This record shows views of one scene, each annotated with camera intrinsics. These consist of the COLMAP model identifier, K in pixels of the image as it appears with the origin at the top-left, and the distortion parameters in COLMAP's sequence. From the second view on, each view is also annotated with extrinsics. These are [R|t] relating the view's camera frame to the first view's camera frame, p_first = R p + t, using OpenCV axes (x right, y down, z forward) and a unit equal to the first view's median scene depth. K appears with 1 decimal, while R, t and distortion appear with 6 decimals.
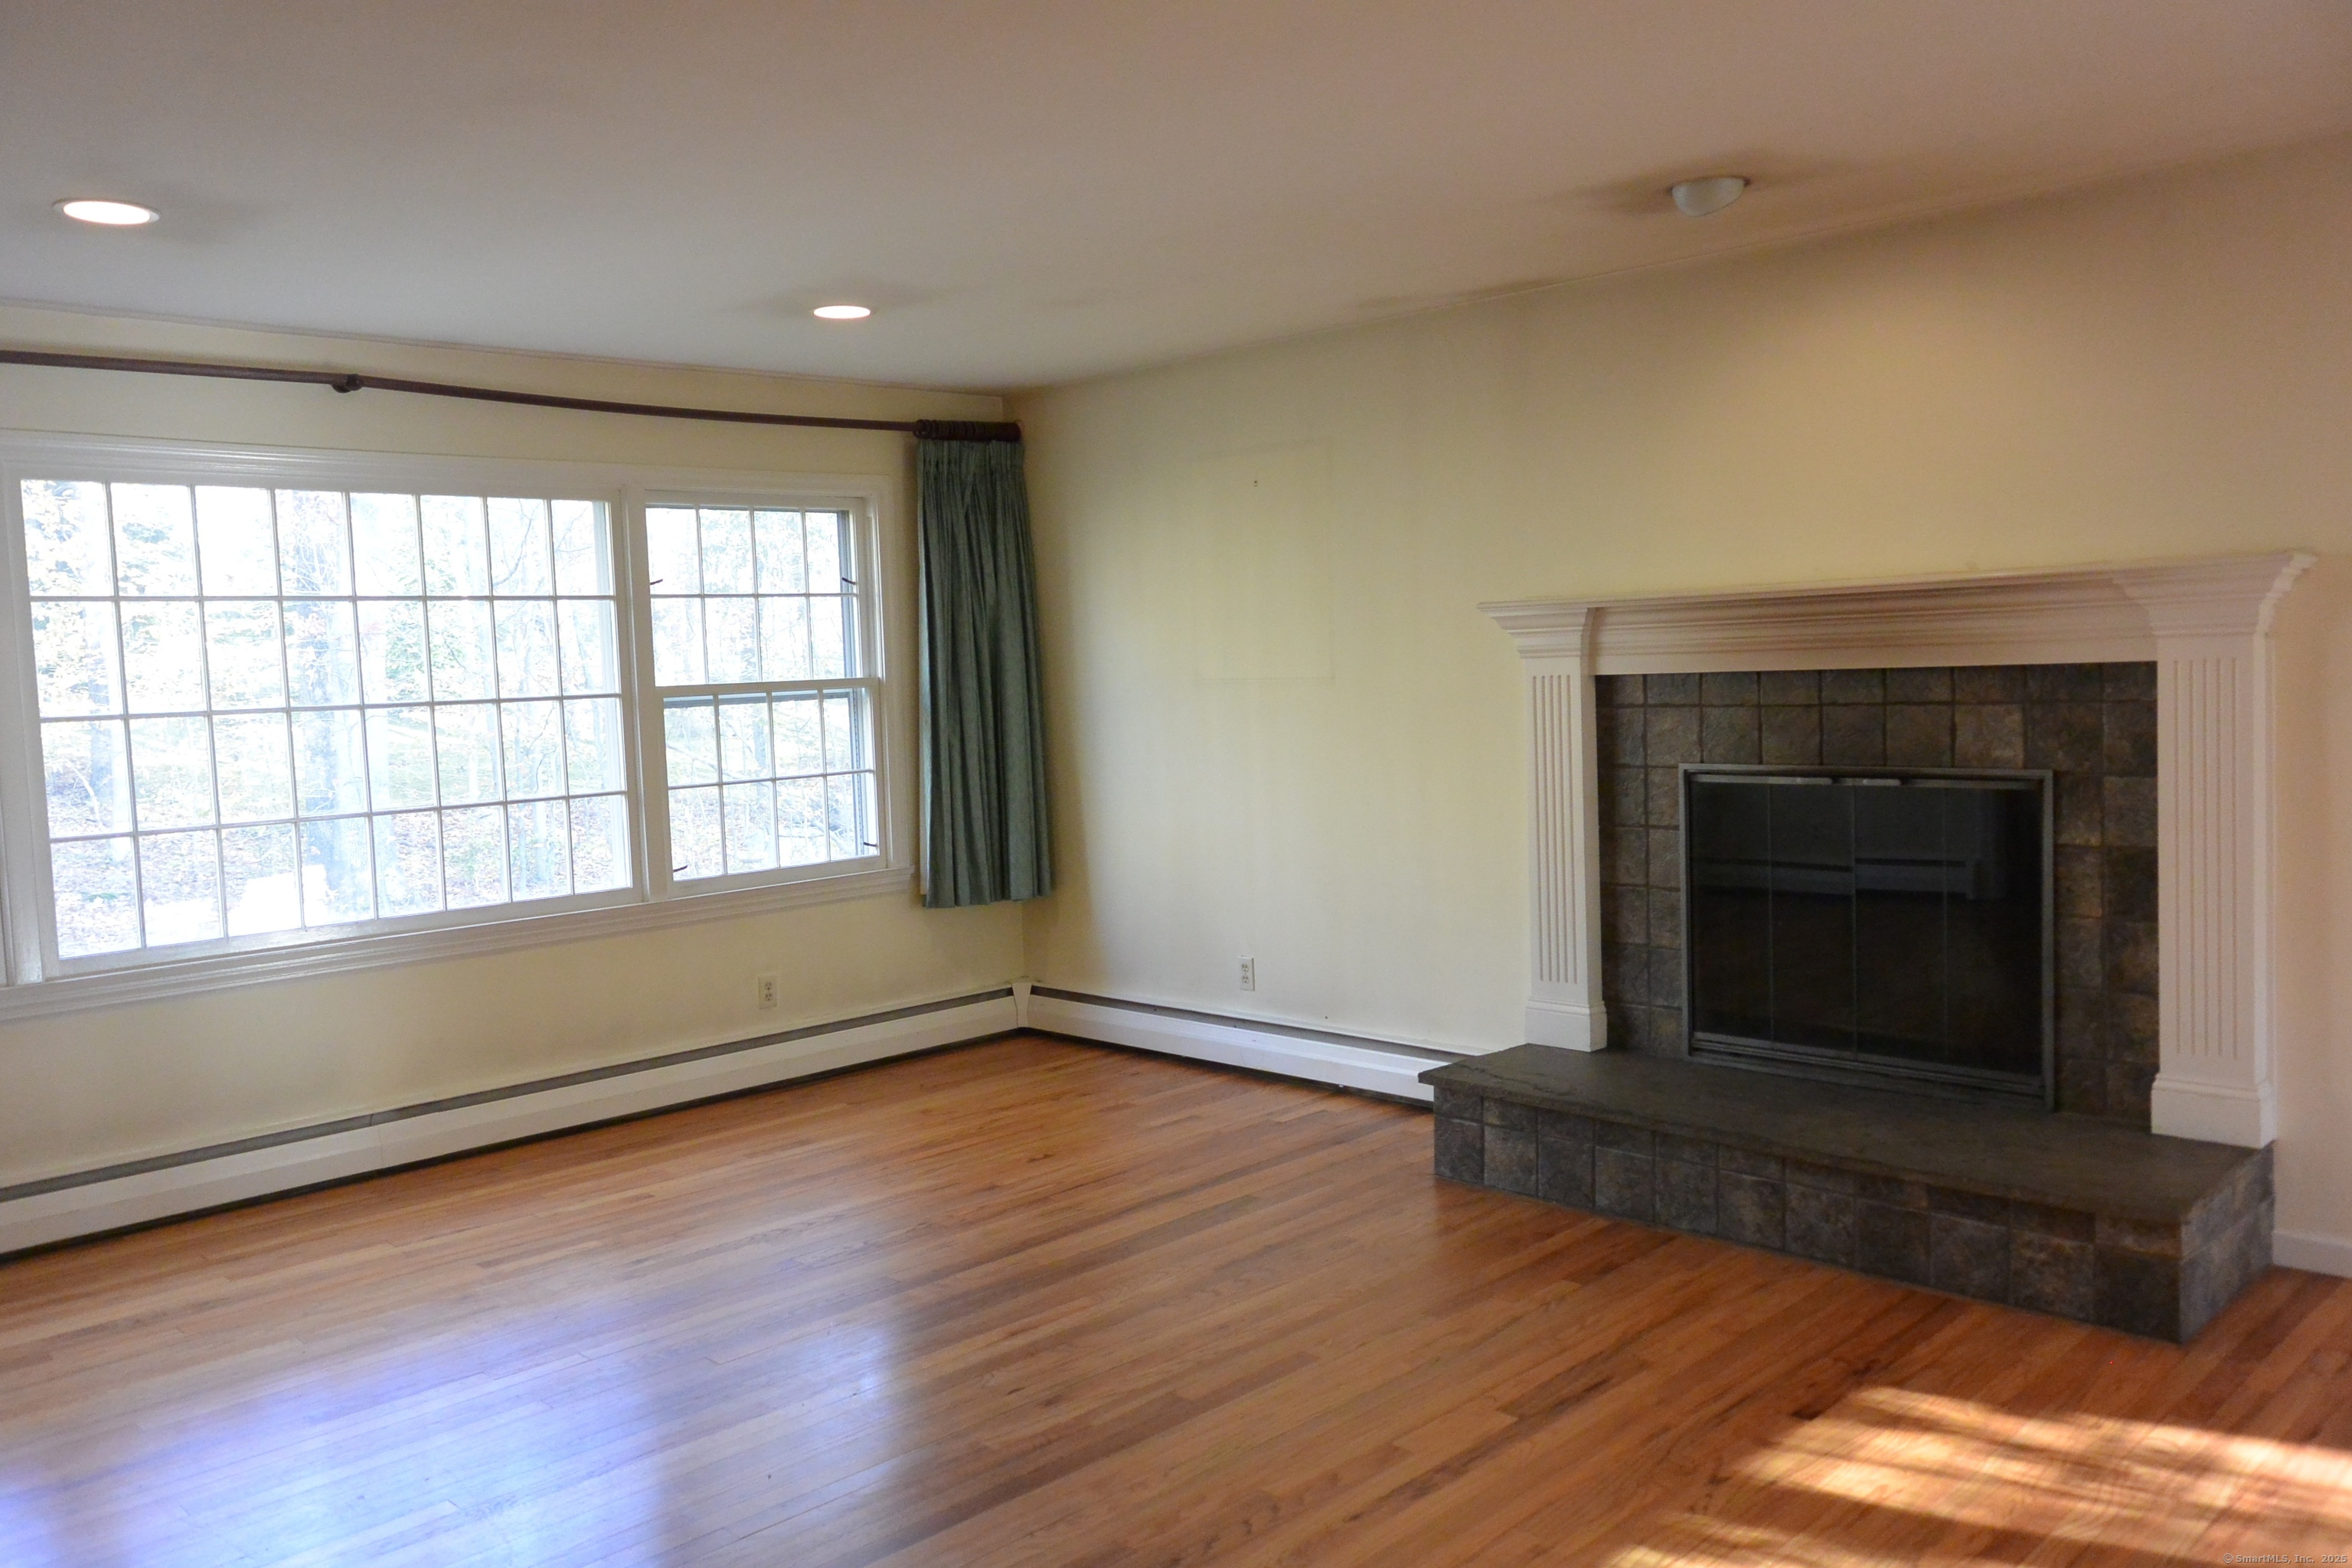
lens RADIAL K [[1788.5, 0, 1183.4], [0, 1788.5, 772.5], [0, 0, 1]] dist [0.006536, 0.000946]
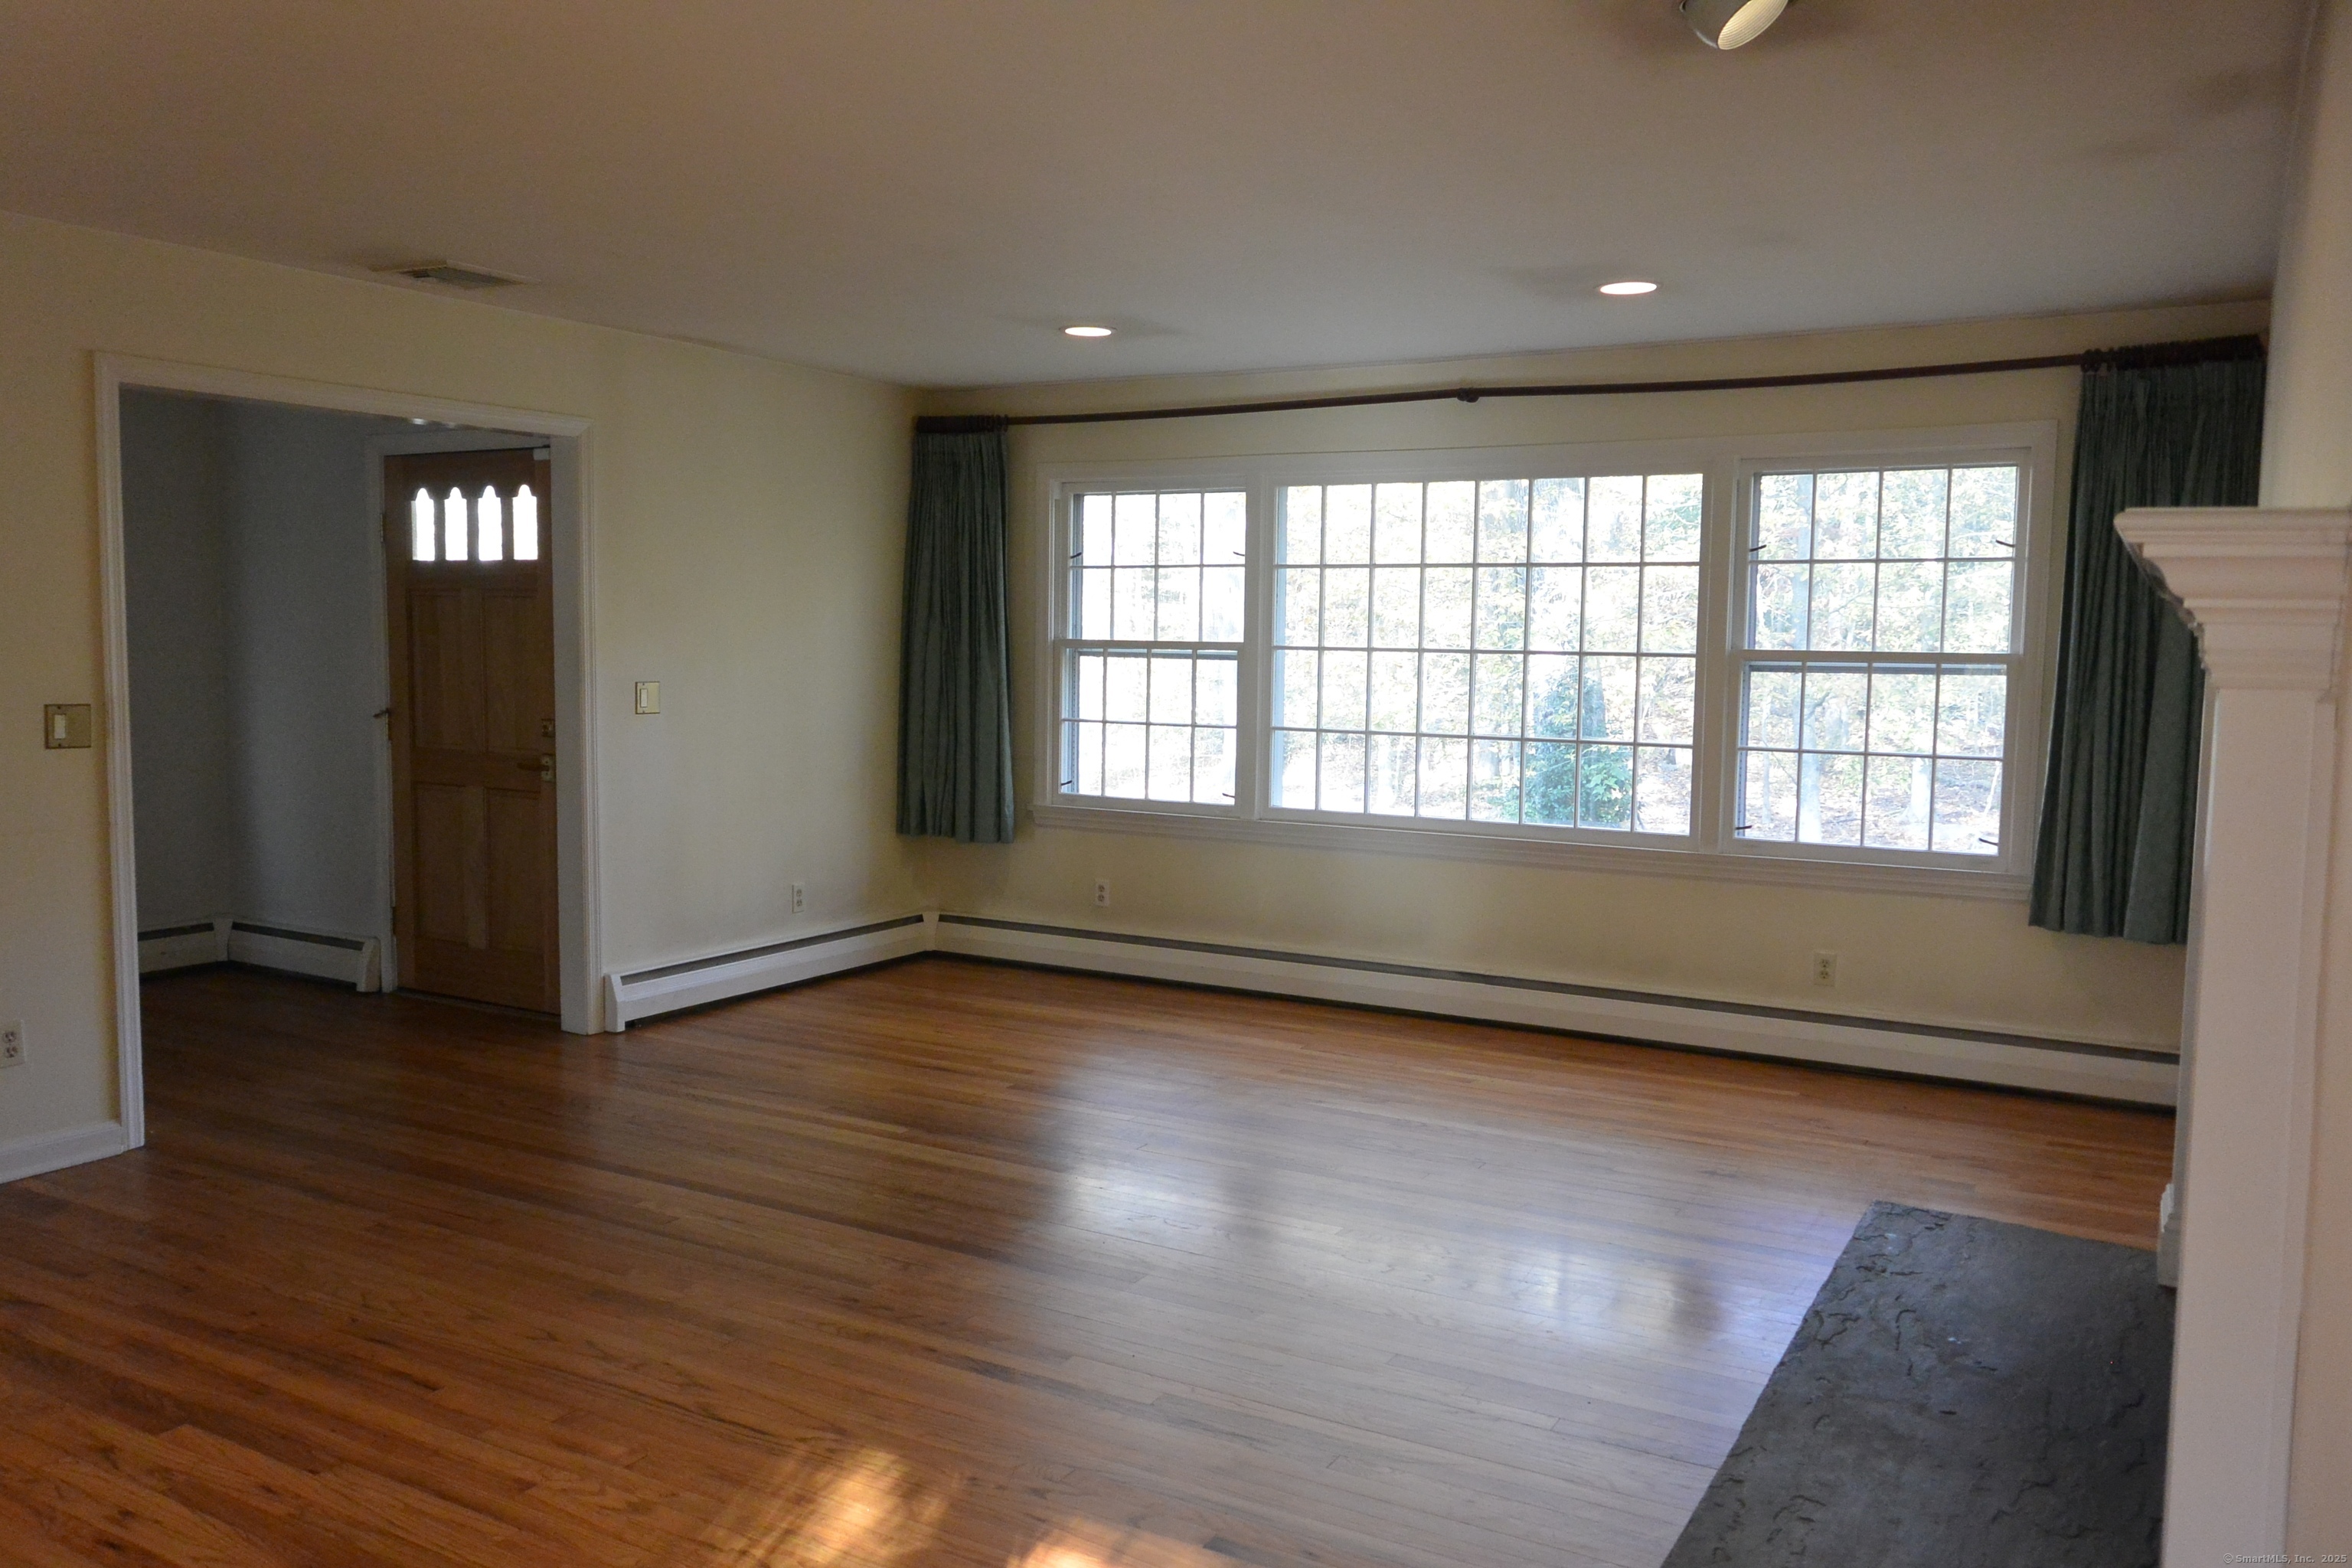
lens RADIAL K [[1788.5, 0, 1232.9], [0, 1788.5, 828.8], [0, 0, 1]] dist [0.006536, 0.000946]
pose [[0.279393, 0.147018, -0.948855, 0.842562], [-0.084434, 0.988142, 0.128244, -0.072579], [0.956457, 0.044285, 0.288493, 0.570859]]
